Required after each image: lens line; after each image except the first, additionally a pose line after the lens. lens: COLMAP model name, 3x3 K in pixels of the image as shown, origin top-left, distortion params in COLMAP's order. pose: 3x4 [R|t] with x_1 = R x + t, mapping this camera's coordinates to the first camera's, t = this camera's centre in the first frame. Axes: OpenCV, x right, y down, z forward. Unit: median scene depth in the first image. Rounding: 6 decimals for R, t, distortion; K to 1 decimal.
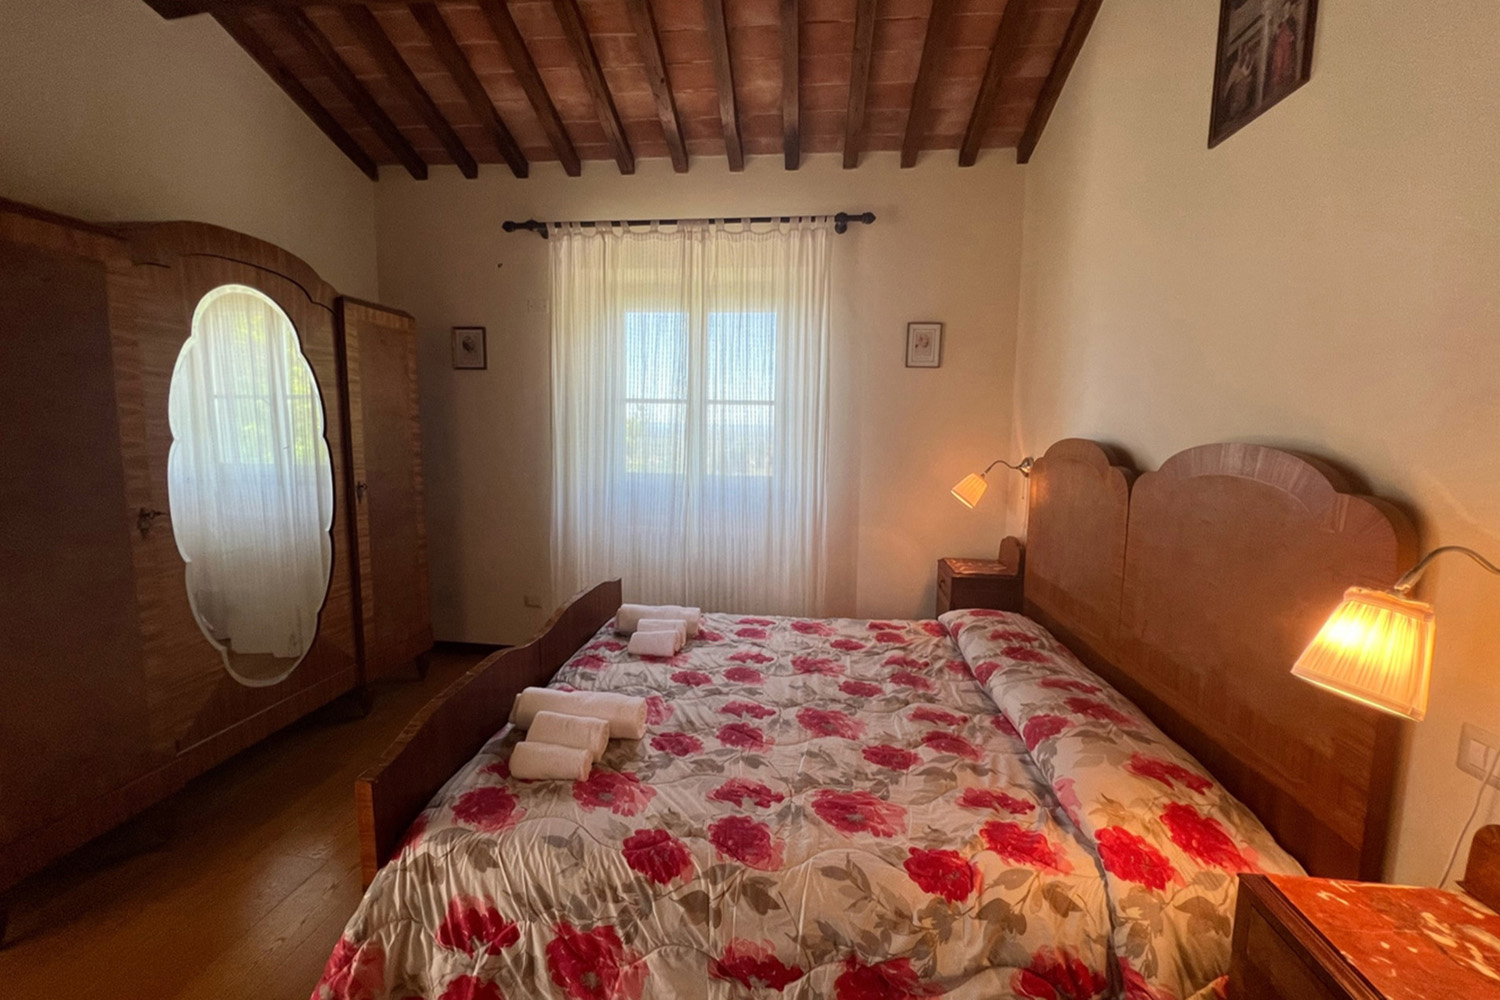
lens RADIAL K [[604.5, 0, 755.0], [0, 604.5, 497.7], [0, 0, 1]] dist [-0.004094, 0.001721]
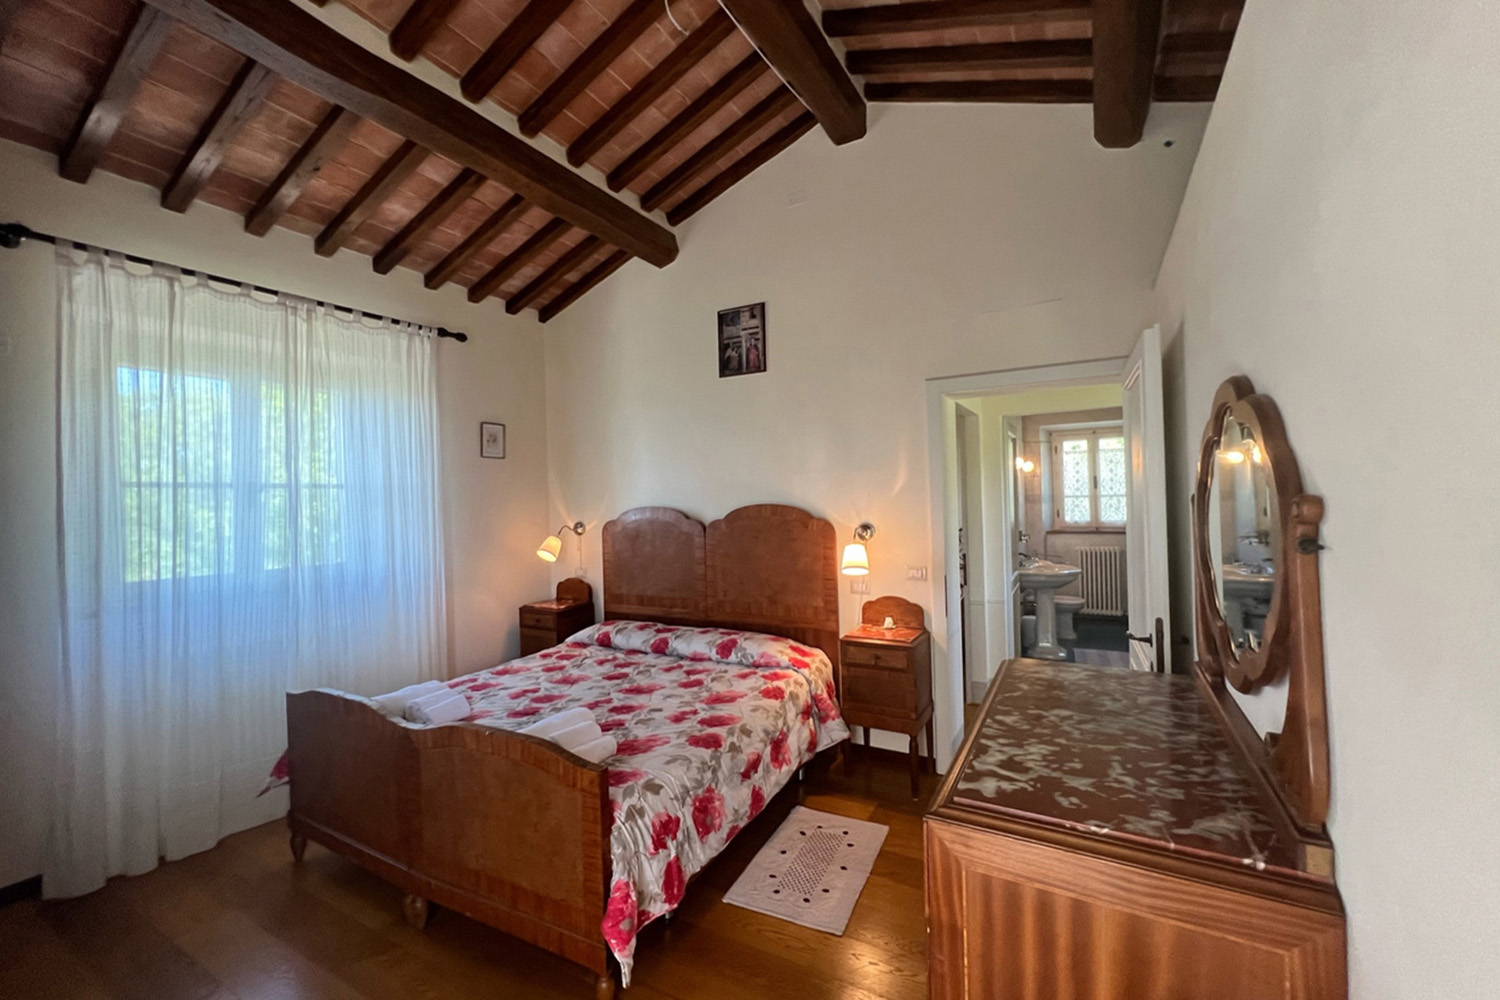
lens RADIAL K [[604.5, 0, 747.6], [0, 604.5, 500.5], [0, 0, 1]] dist [-0.004094, 0.001721]
pose [[0.396620, -0.030846, 0.917464, -0.956976], [0.137228, 0.990197, -0.026032, -0.030654], [-0.907668, 0.136226, 0.396965, 0.040084]]
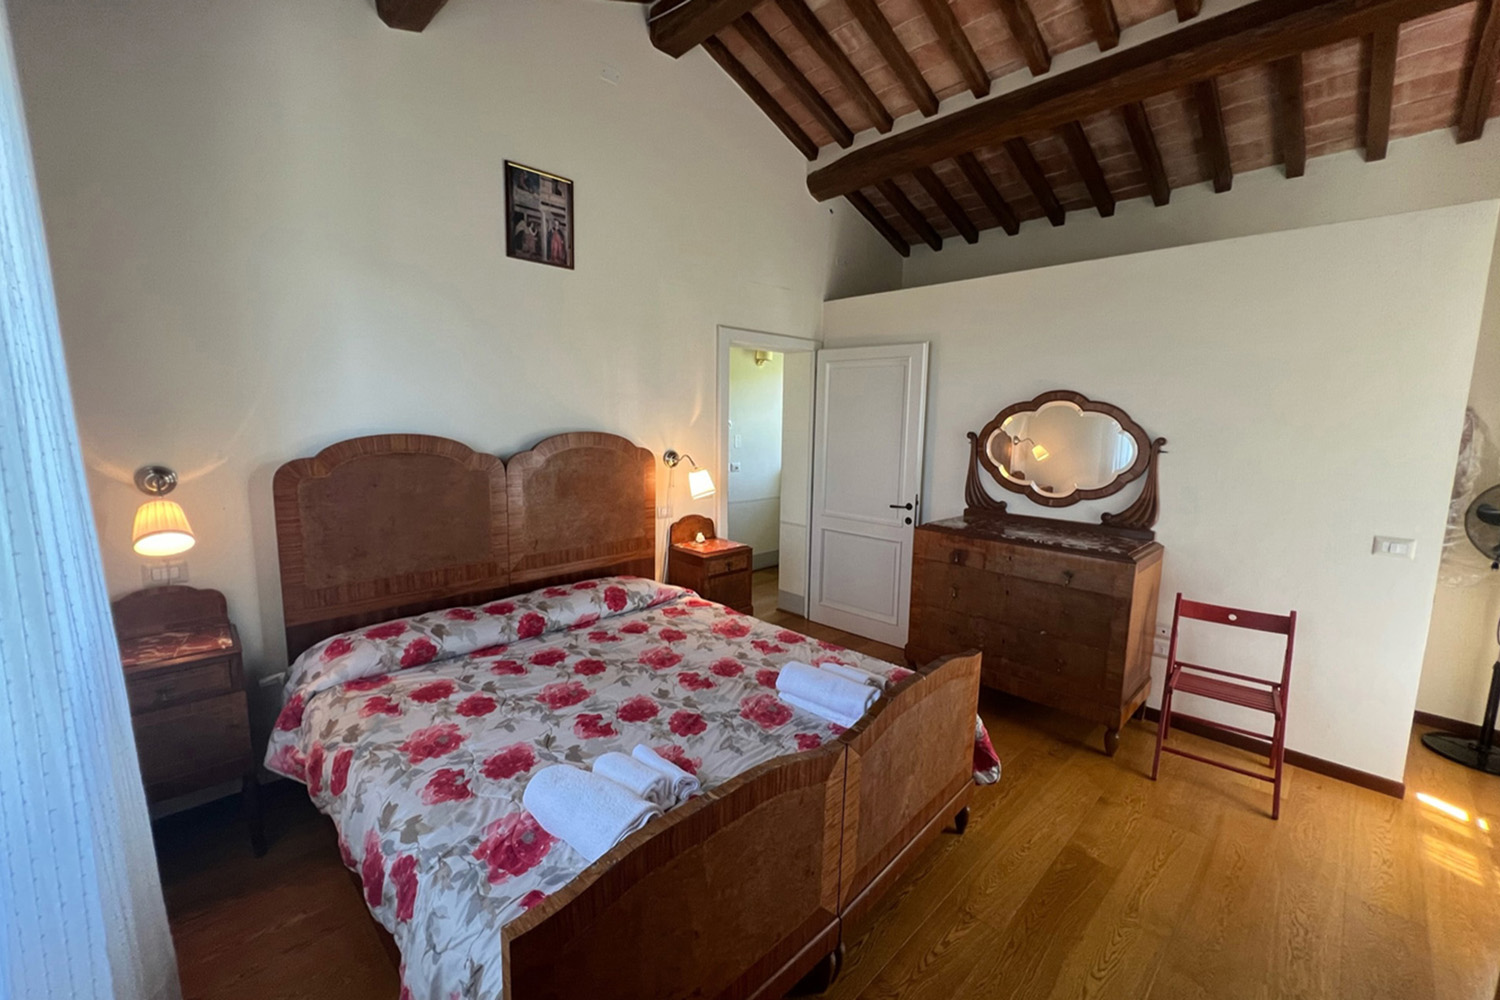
lens RADIAL K [[604.5, 0, 751.2], [0, 604.5, 496.6], [0, 0, 1]] dist [-0.004094, 0.001721]
pose [[-0.771595, -0.111742, 0.626223, -0.641971], [0.046225, 0.971998, 0.230397, -0.206549], [-0.634433, 0.206720, -0.744824, 1.413190]]
